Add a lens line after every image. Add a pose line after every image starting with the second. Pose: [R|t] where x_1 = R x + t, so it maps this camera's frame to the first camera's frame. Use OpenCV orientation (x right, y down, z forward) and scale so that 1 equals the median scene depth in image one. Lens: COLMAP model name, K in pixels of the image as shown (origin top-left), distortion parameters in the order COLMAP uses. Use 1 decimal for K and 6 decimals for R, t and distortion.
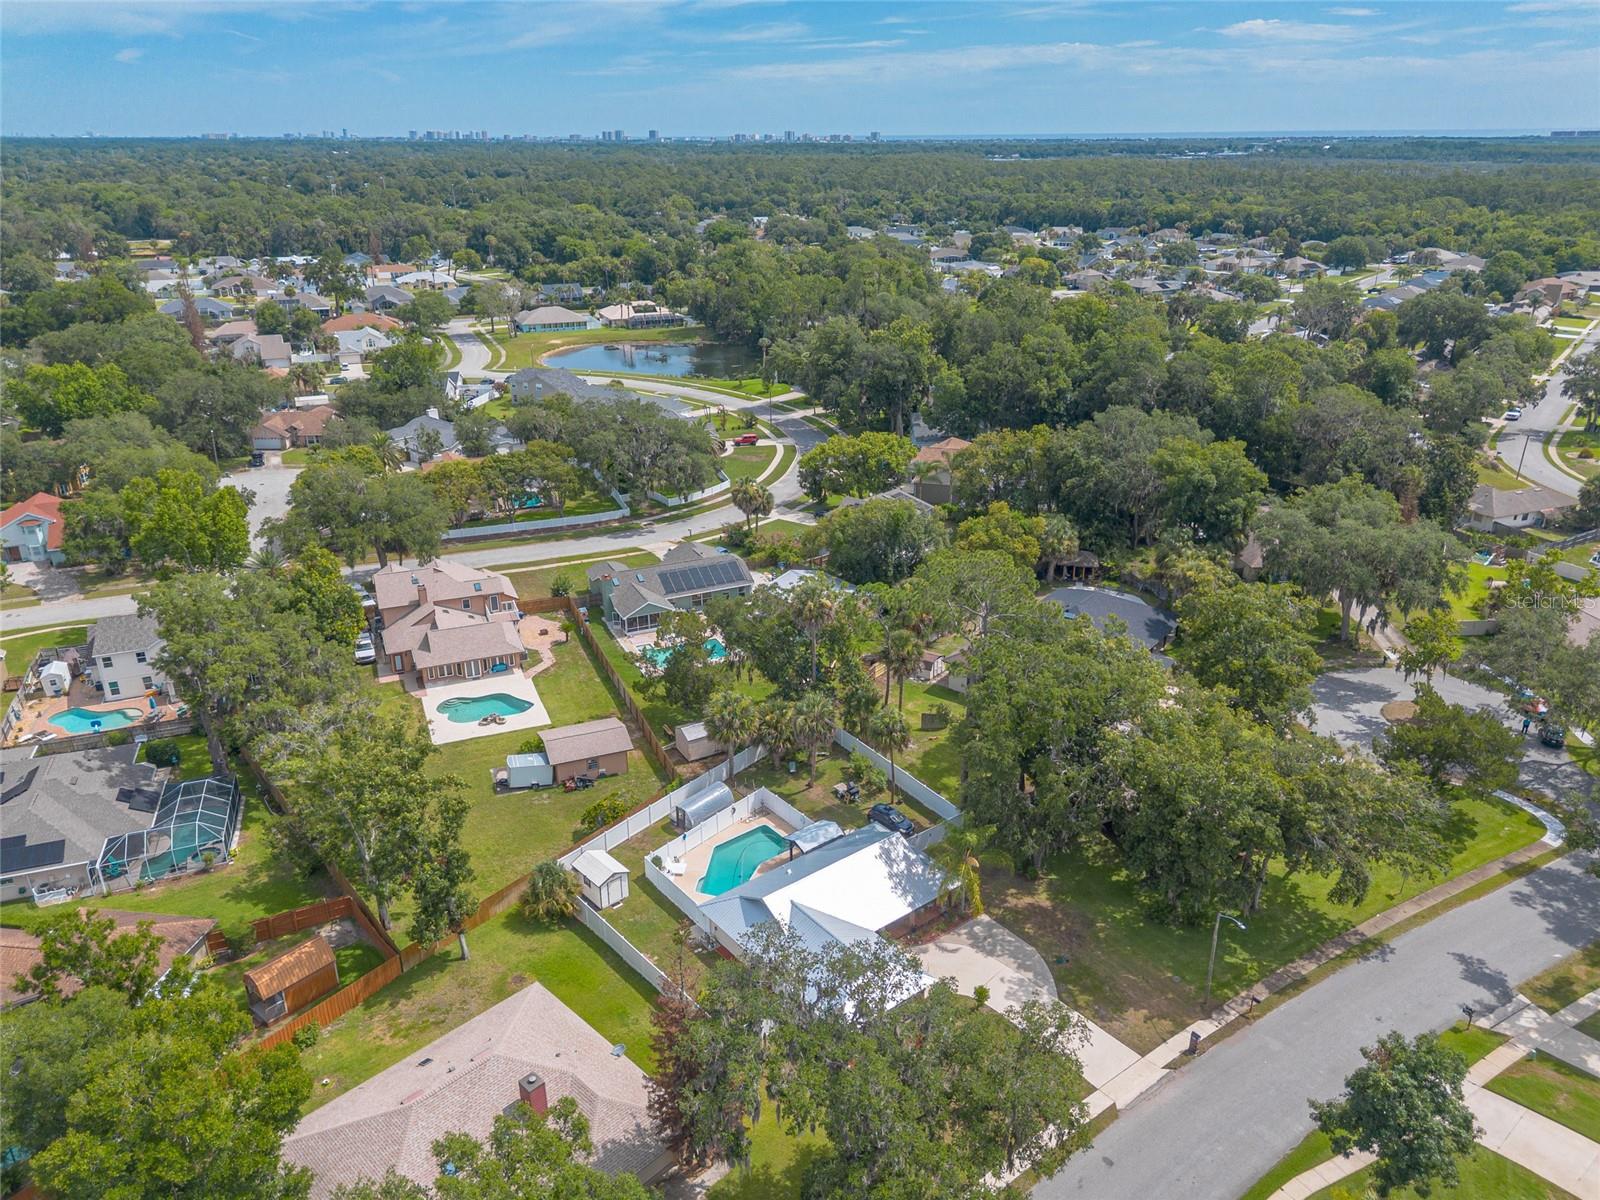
lens RADIAL K [[1147.8, 0, 800.0], [0, 1147.8, 600.0], [0, 0, 1]] dist [0.070105, -0.061006]
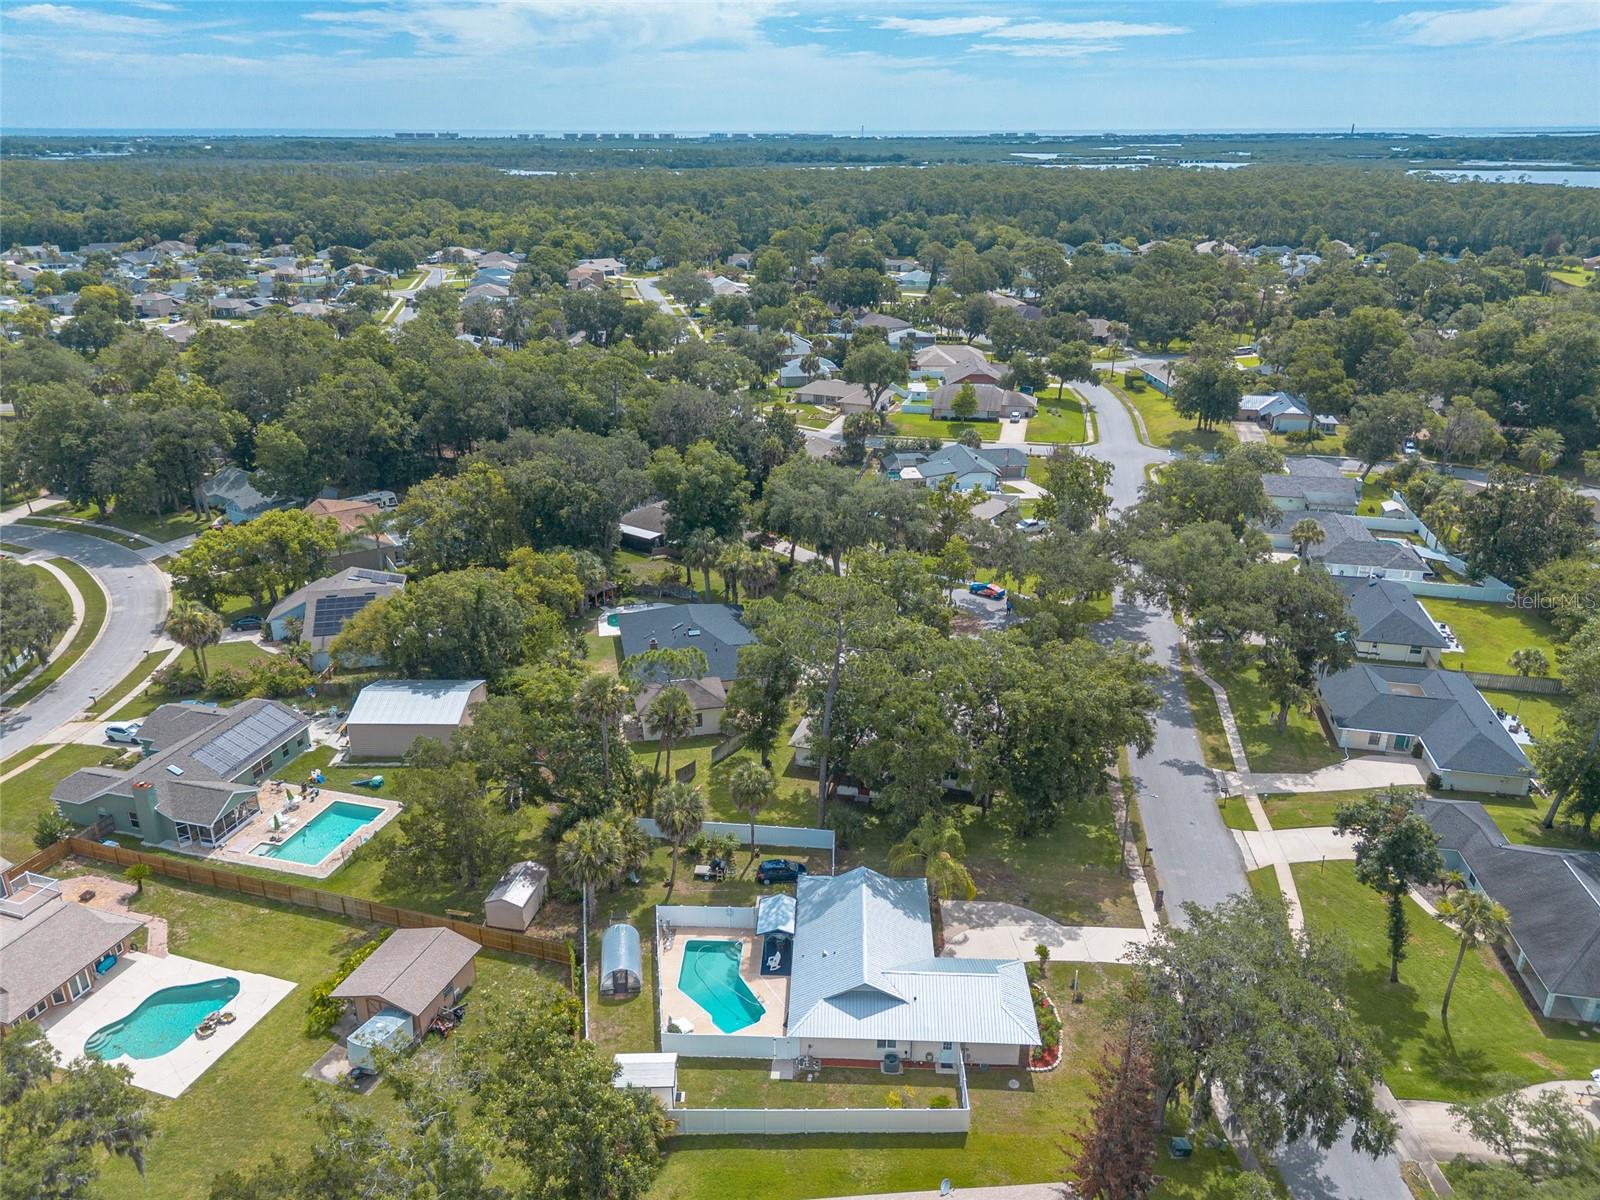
lens RADIAL K [[1147.8, 0, 800.0], [0, 1147.8, 600.0], [0, 0, 1]] dist [0.070105, -0.061006]
pose [[0.648616, -0.282582, 0.706713, -0.297002], [0.281571, 0.951736, 0.122132, -0.079838], [-0.707117, 0.119773, 0.696879, 0.150783]]
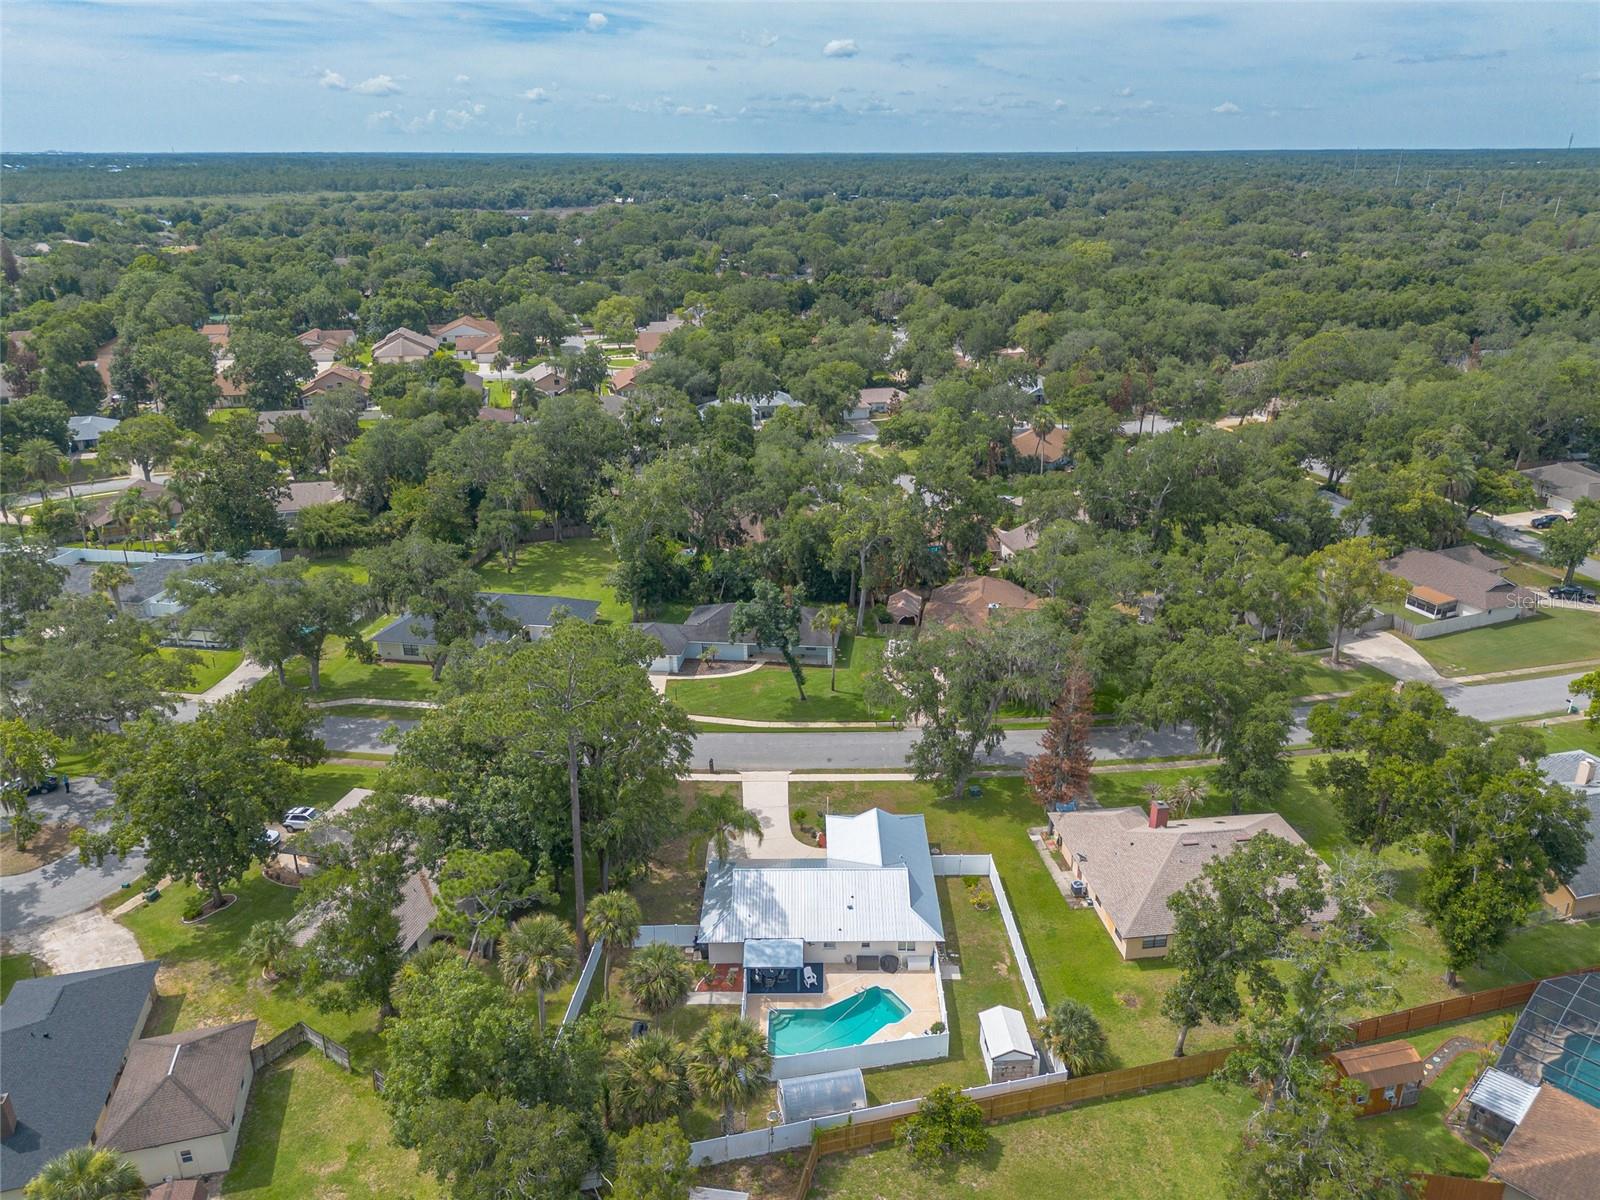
lens RADIAL K [[1154.2, 0, 803.1], [0, 1154.2, 597.9], [0, 0, 1]] dist [0.074879, -0.064829]
pose [[-0.790319, -0.214479, 0.573929, -0.237257], [0.236424, 0.757424, 0.608616, -0.279054], [-0.565243, 0.616691, -0.547898, 0.676998]]
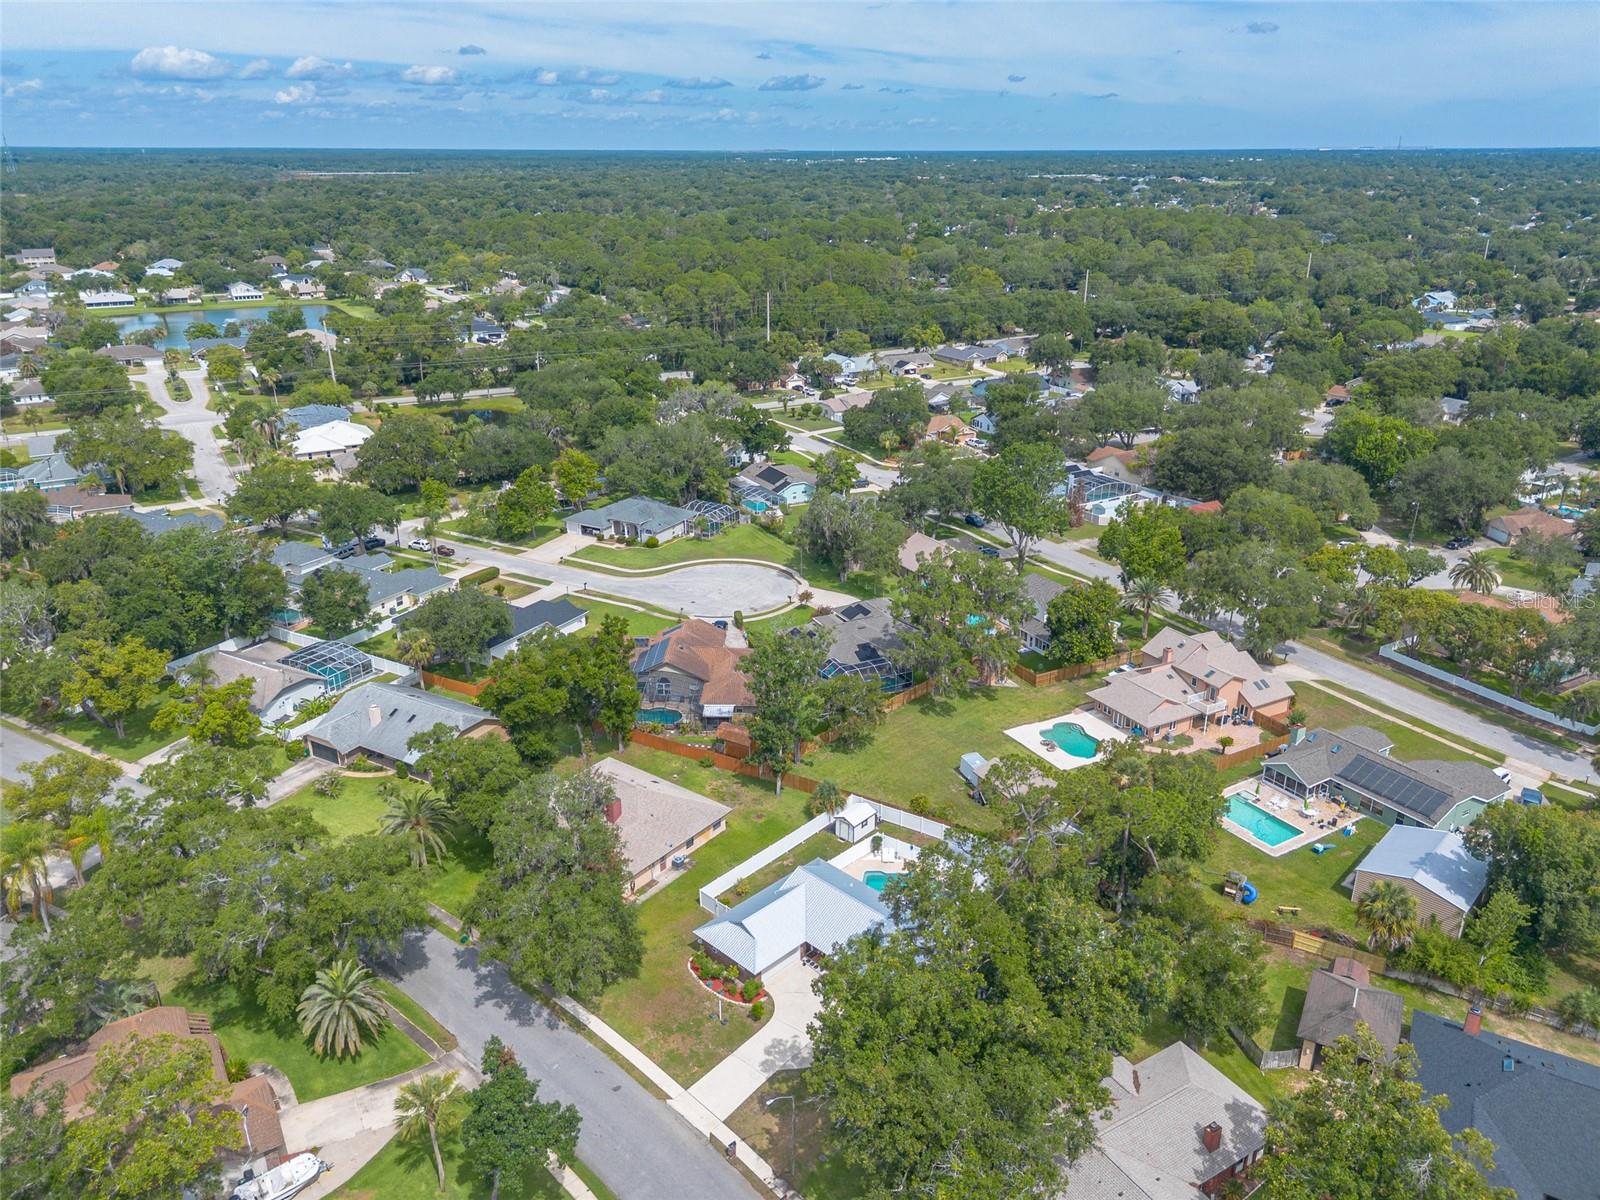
lens RADIAL K [[1154.2, 0, 803.1], [0, 1154.2, 597.9], [0, 0, 1]] dist [0.074879, -0.064829]
pose [[0.127175, 0.368763, -0.920782, 0.508814], [-0.375547, 0.877110, 0.299404, -0.198944], [0.918036, 0.307720, 0.250035, 0.253614]]
